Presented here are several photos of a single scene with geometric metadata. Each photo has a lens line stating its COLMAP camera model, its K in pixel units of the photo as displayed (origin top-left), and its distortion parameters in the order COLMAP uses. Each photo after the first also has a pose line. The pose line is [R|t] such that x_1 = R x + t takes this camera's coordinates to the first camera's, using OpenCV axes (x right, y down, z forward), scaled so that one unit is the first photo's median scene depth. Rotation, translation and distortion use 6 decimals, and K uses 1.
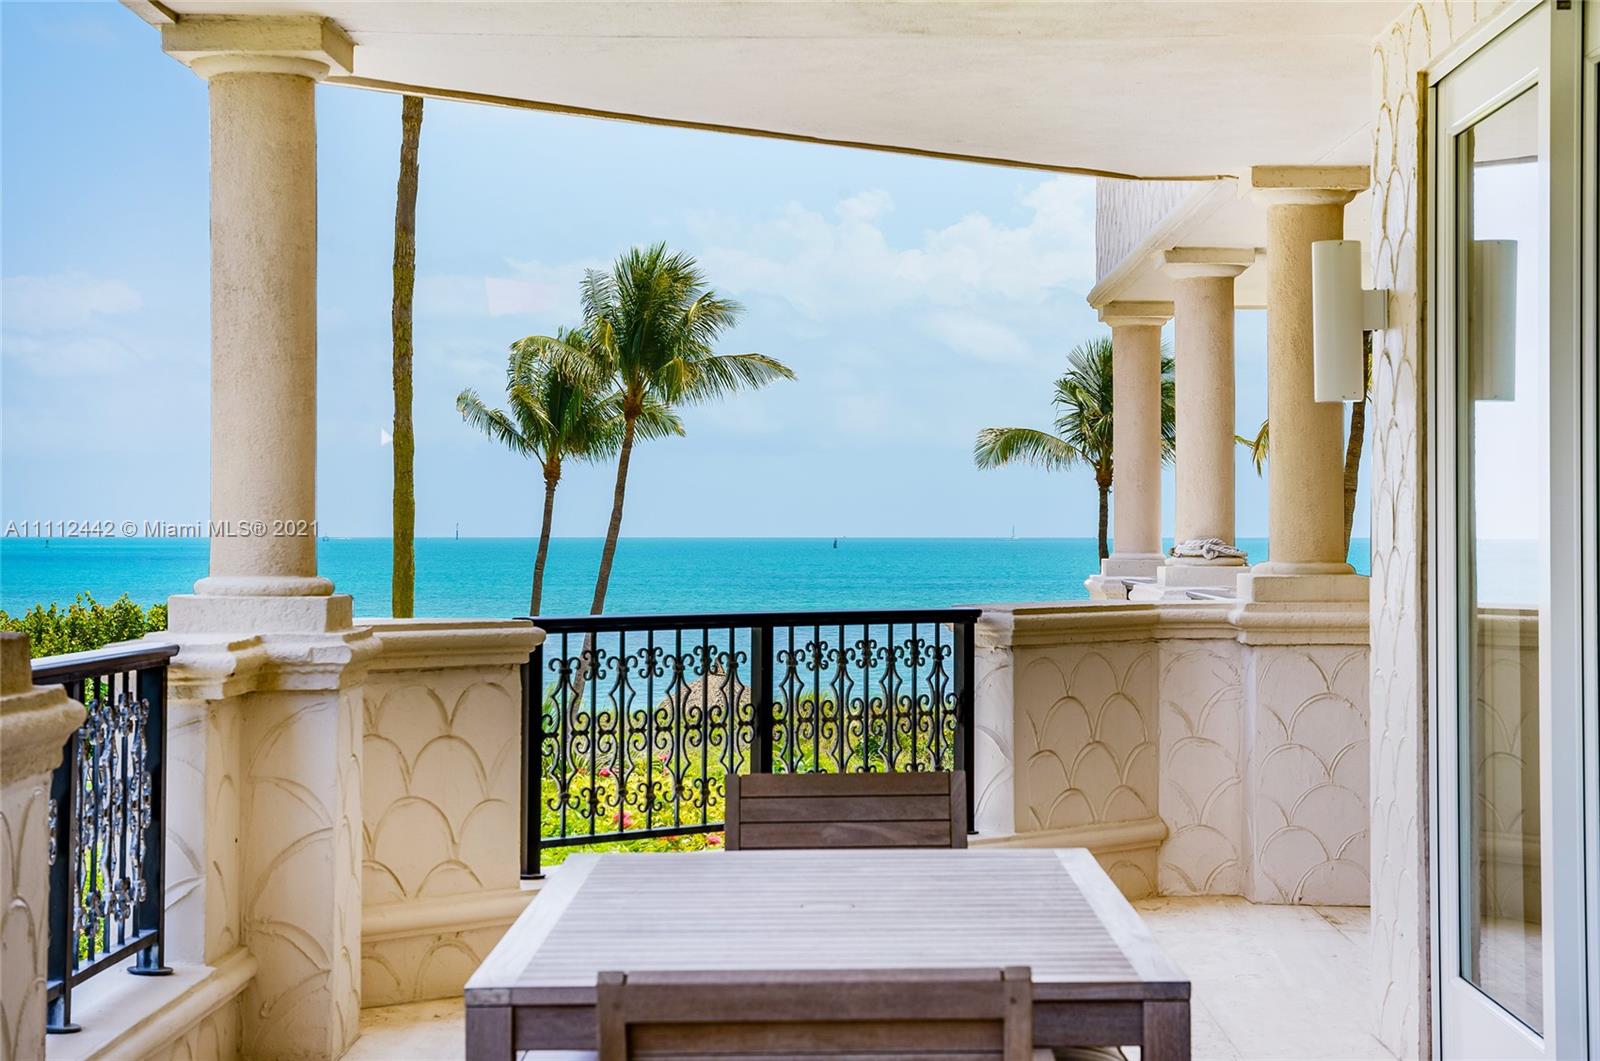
lens RADIAL K [[2996.1, 0, 802.2], [0, 2996.1, 479.1], [0, 0, 1]] dist [0.152919, 0.246078]
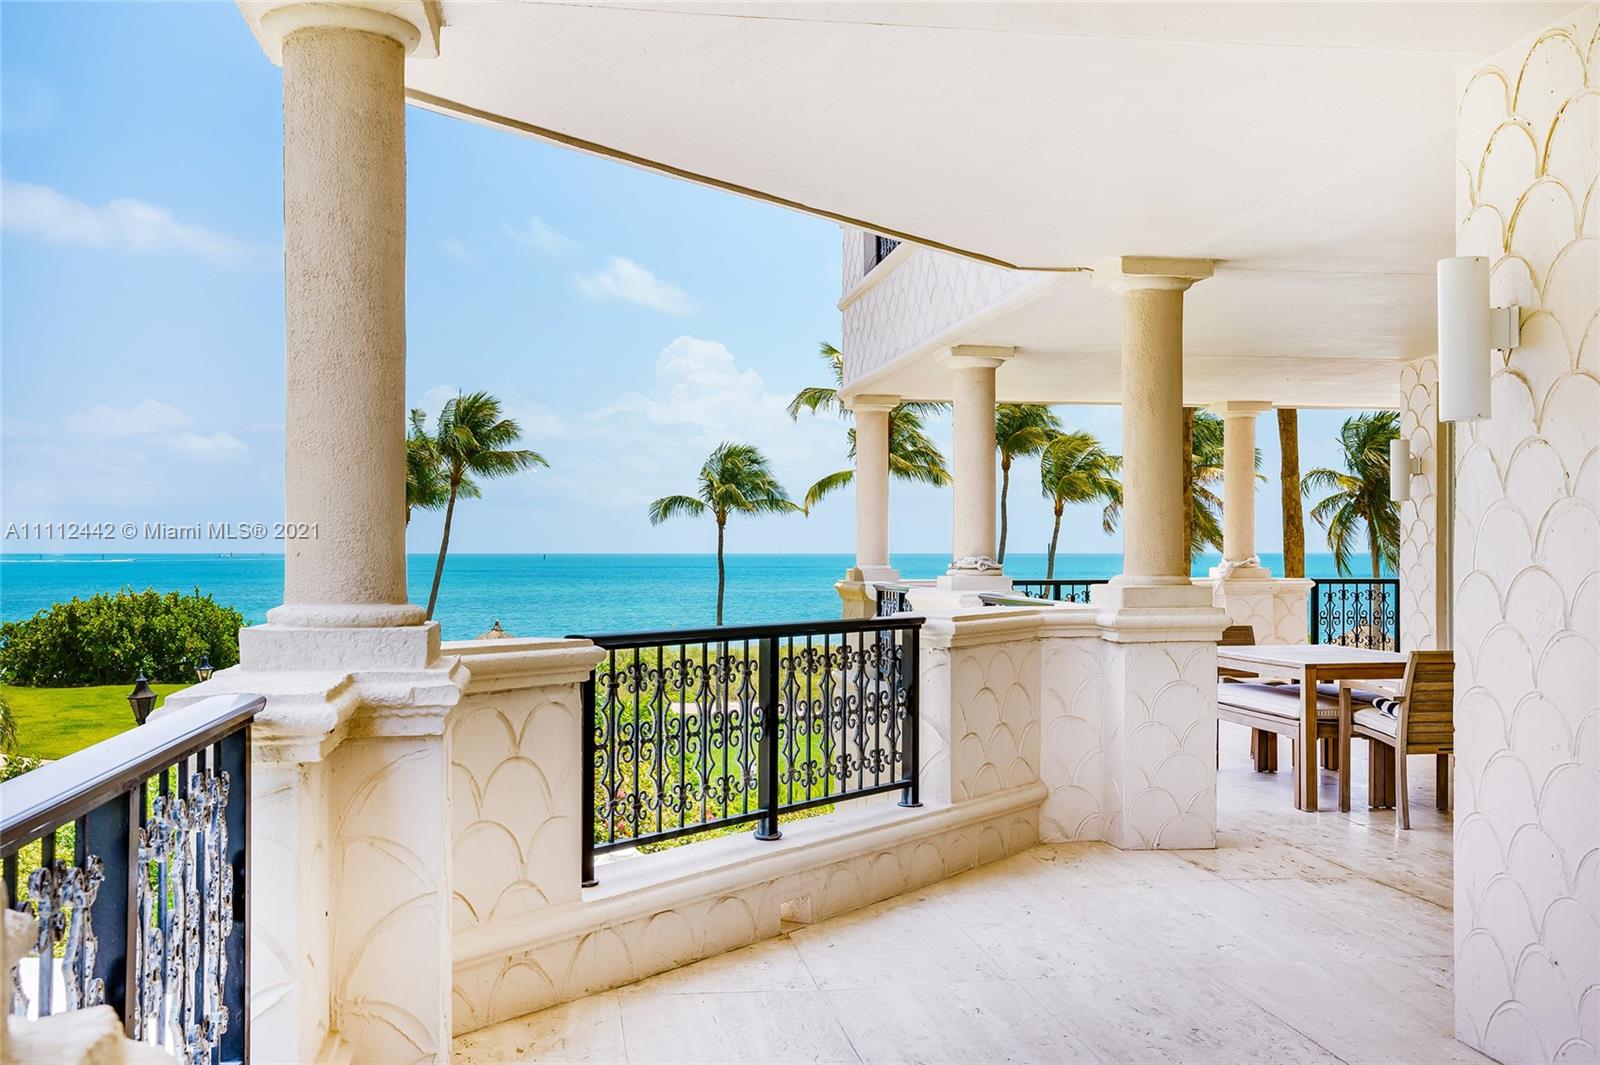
lens RADIAL K [[1612.6, 0, 791.7], [0, 1612.6, 550.5], [0, 0, 1]] dist [0.002830, 0.033999]
pose [[0.987747, -0.000761, 0.156062, -0.125842], [-0.002014, 0.999843, 0.017620, 0.008157], [-0.156050, -0.017718, 0.987590, 0.518485]]
